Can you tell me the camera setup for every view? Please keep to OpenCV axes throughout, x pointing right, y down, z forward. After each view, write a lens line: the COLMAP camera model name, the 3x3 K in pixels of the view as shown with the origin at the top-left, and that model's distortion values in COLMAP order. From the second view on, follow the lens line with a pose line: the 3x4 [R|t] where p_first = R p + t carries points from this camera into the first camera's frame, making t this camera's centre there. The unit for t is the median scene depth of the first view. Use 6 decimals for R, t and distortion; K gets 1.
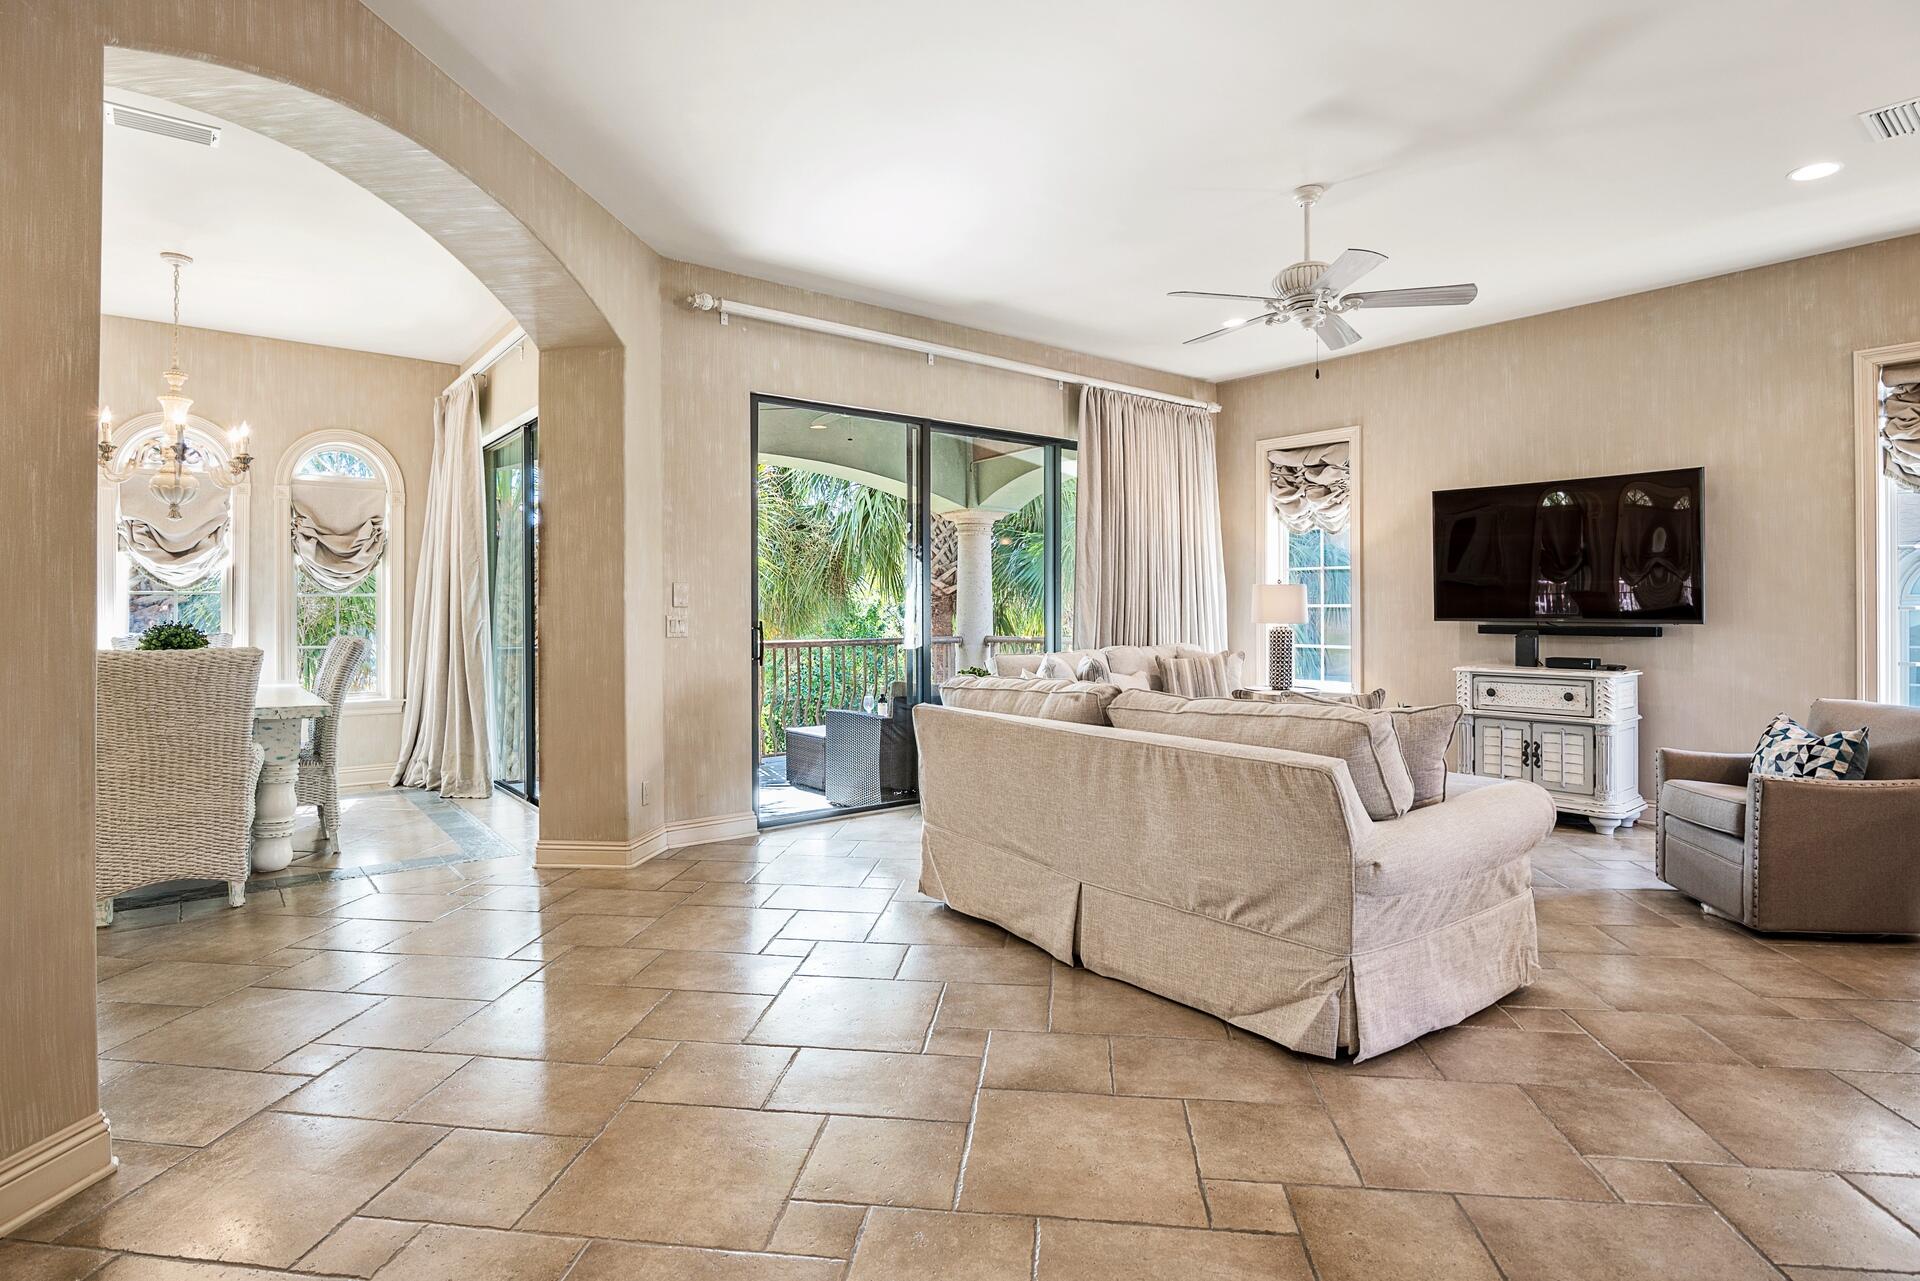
lens RADIAL K [[985.4, 0, 953.9], [0, 985.4, 607.2], [0, 0, 1]] dist [-0.019056, 0.000210]
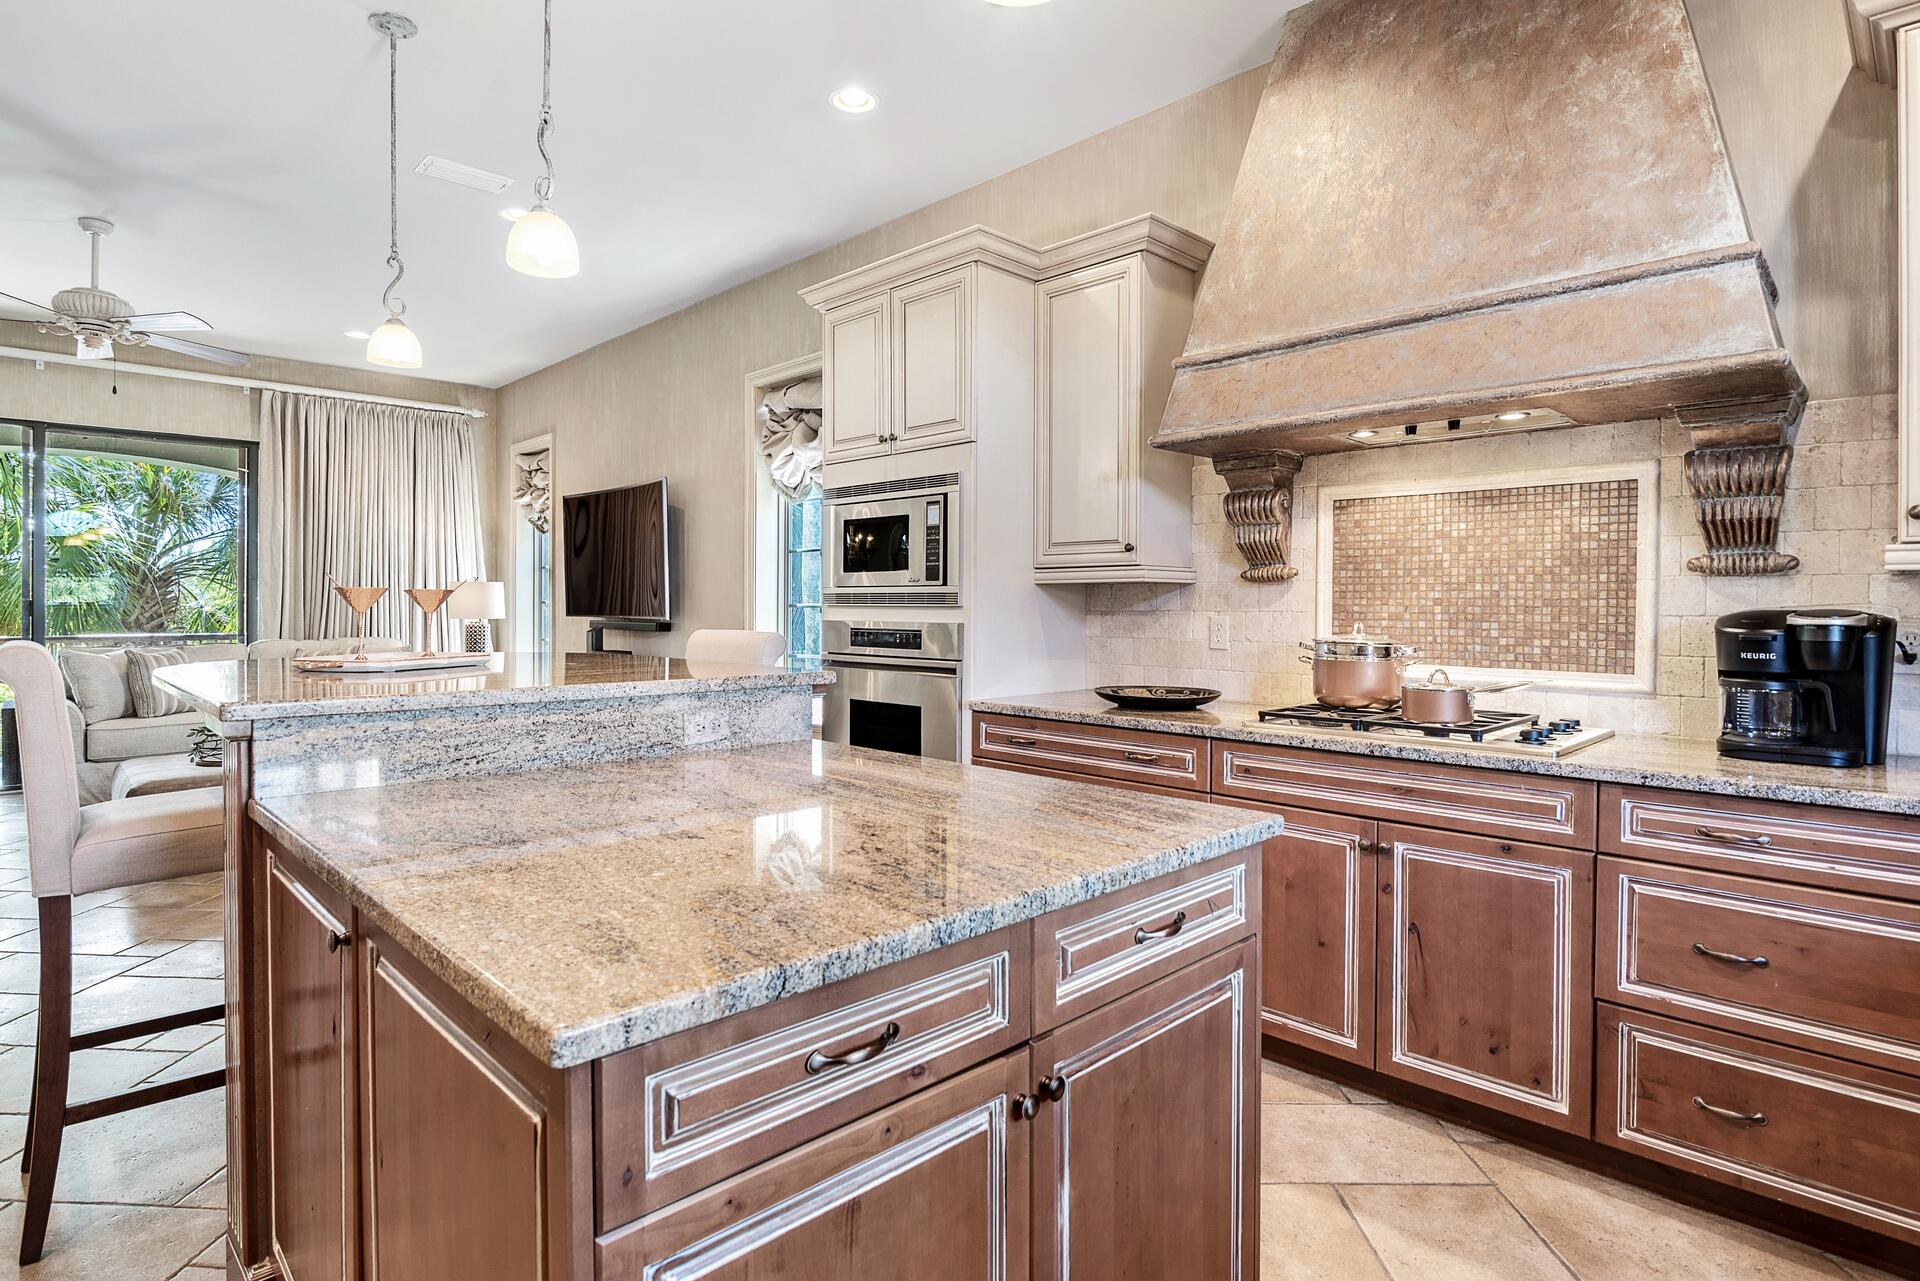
lens RADIAL K [[985.4, 0, 953.9], [0, 985.4, 607.2], [0, 0, 1]] dist [-0.019056, 0.000210]
pose [[0.995152, 0.003892, 0.098270, 0.881123], [-0.004269, 0.999984, 0.003627, -0.002222], [-0.098254, -0.004029, 0.995153, -0.123885]]
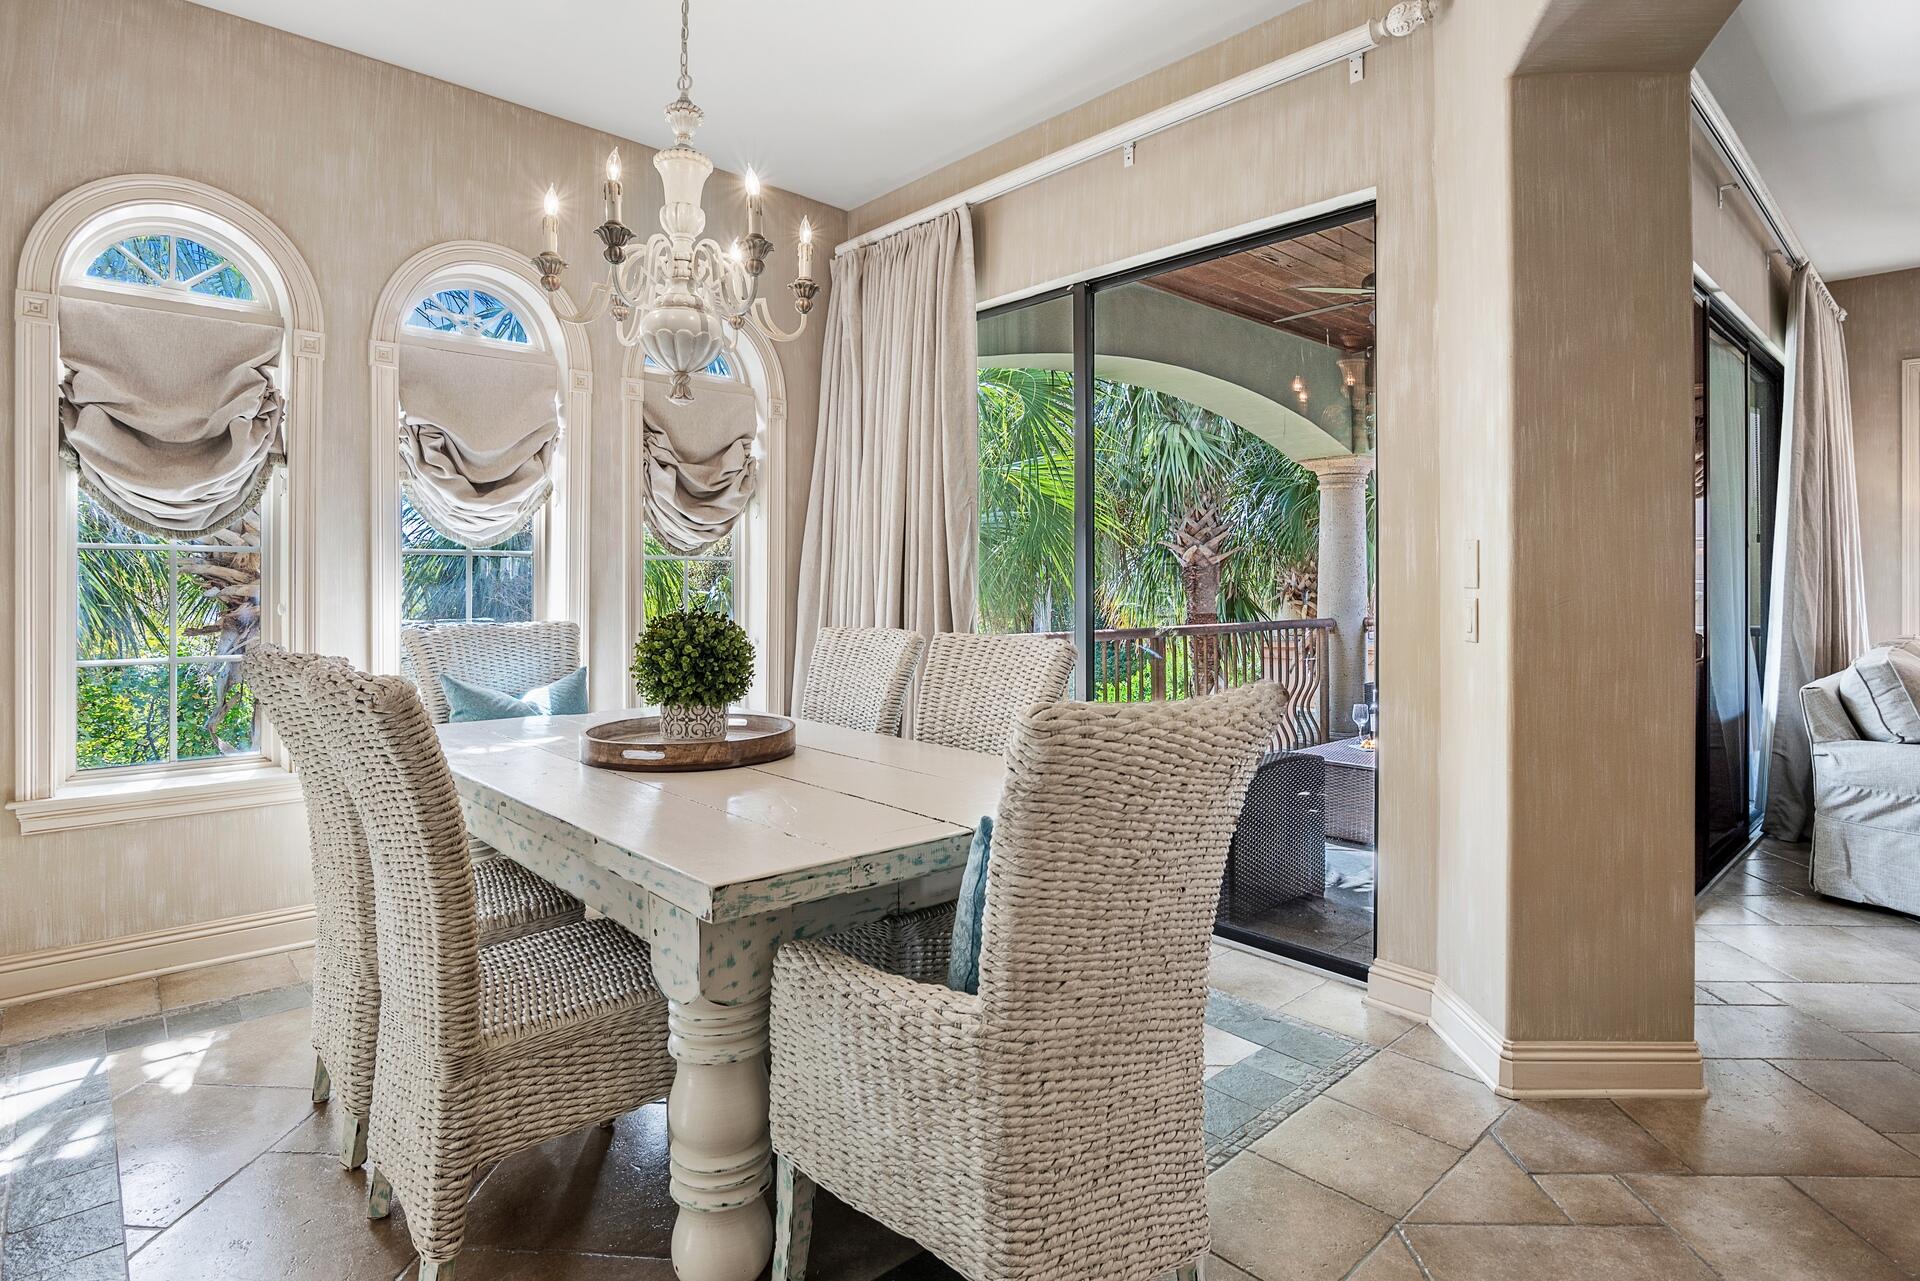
lens RADIAL K [[985.4, 0, 953.9], [0, 985.4, 607.2], [0, 0, 1]] dist [-0.019056, 0.000210]
pose [[0.997333, 0.002748, 0.072940, -0.595507], [-0.004872, 0.999569, 0.028962, -0.000045], [-0.072829, -0.029240, 0.996916, 0.411265]]
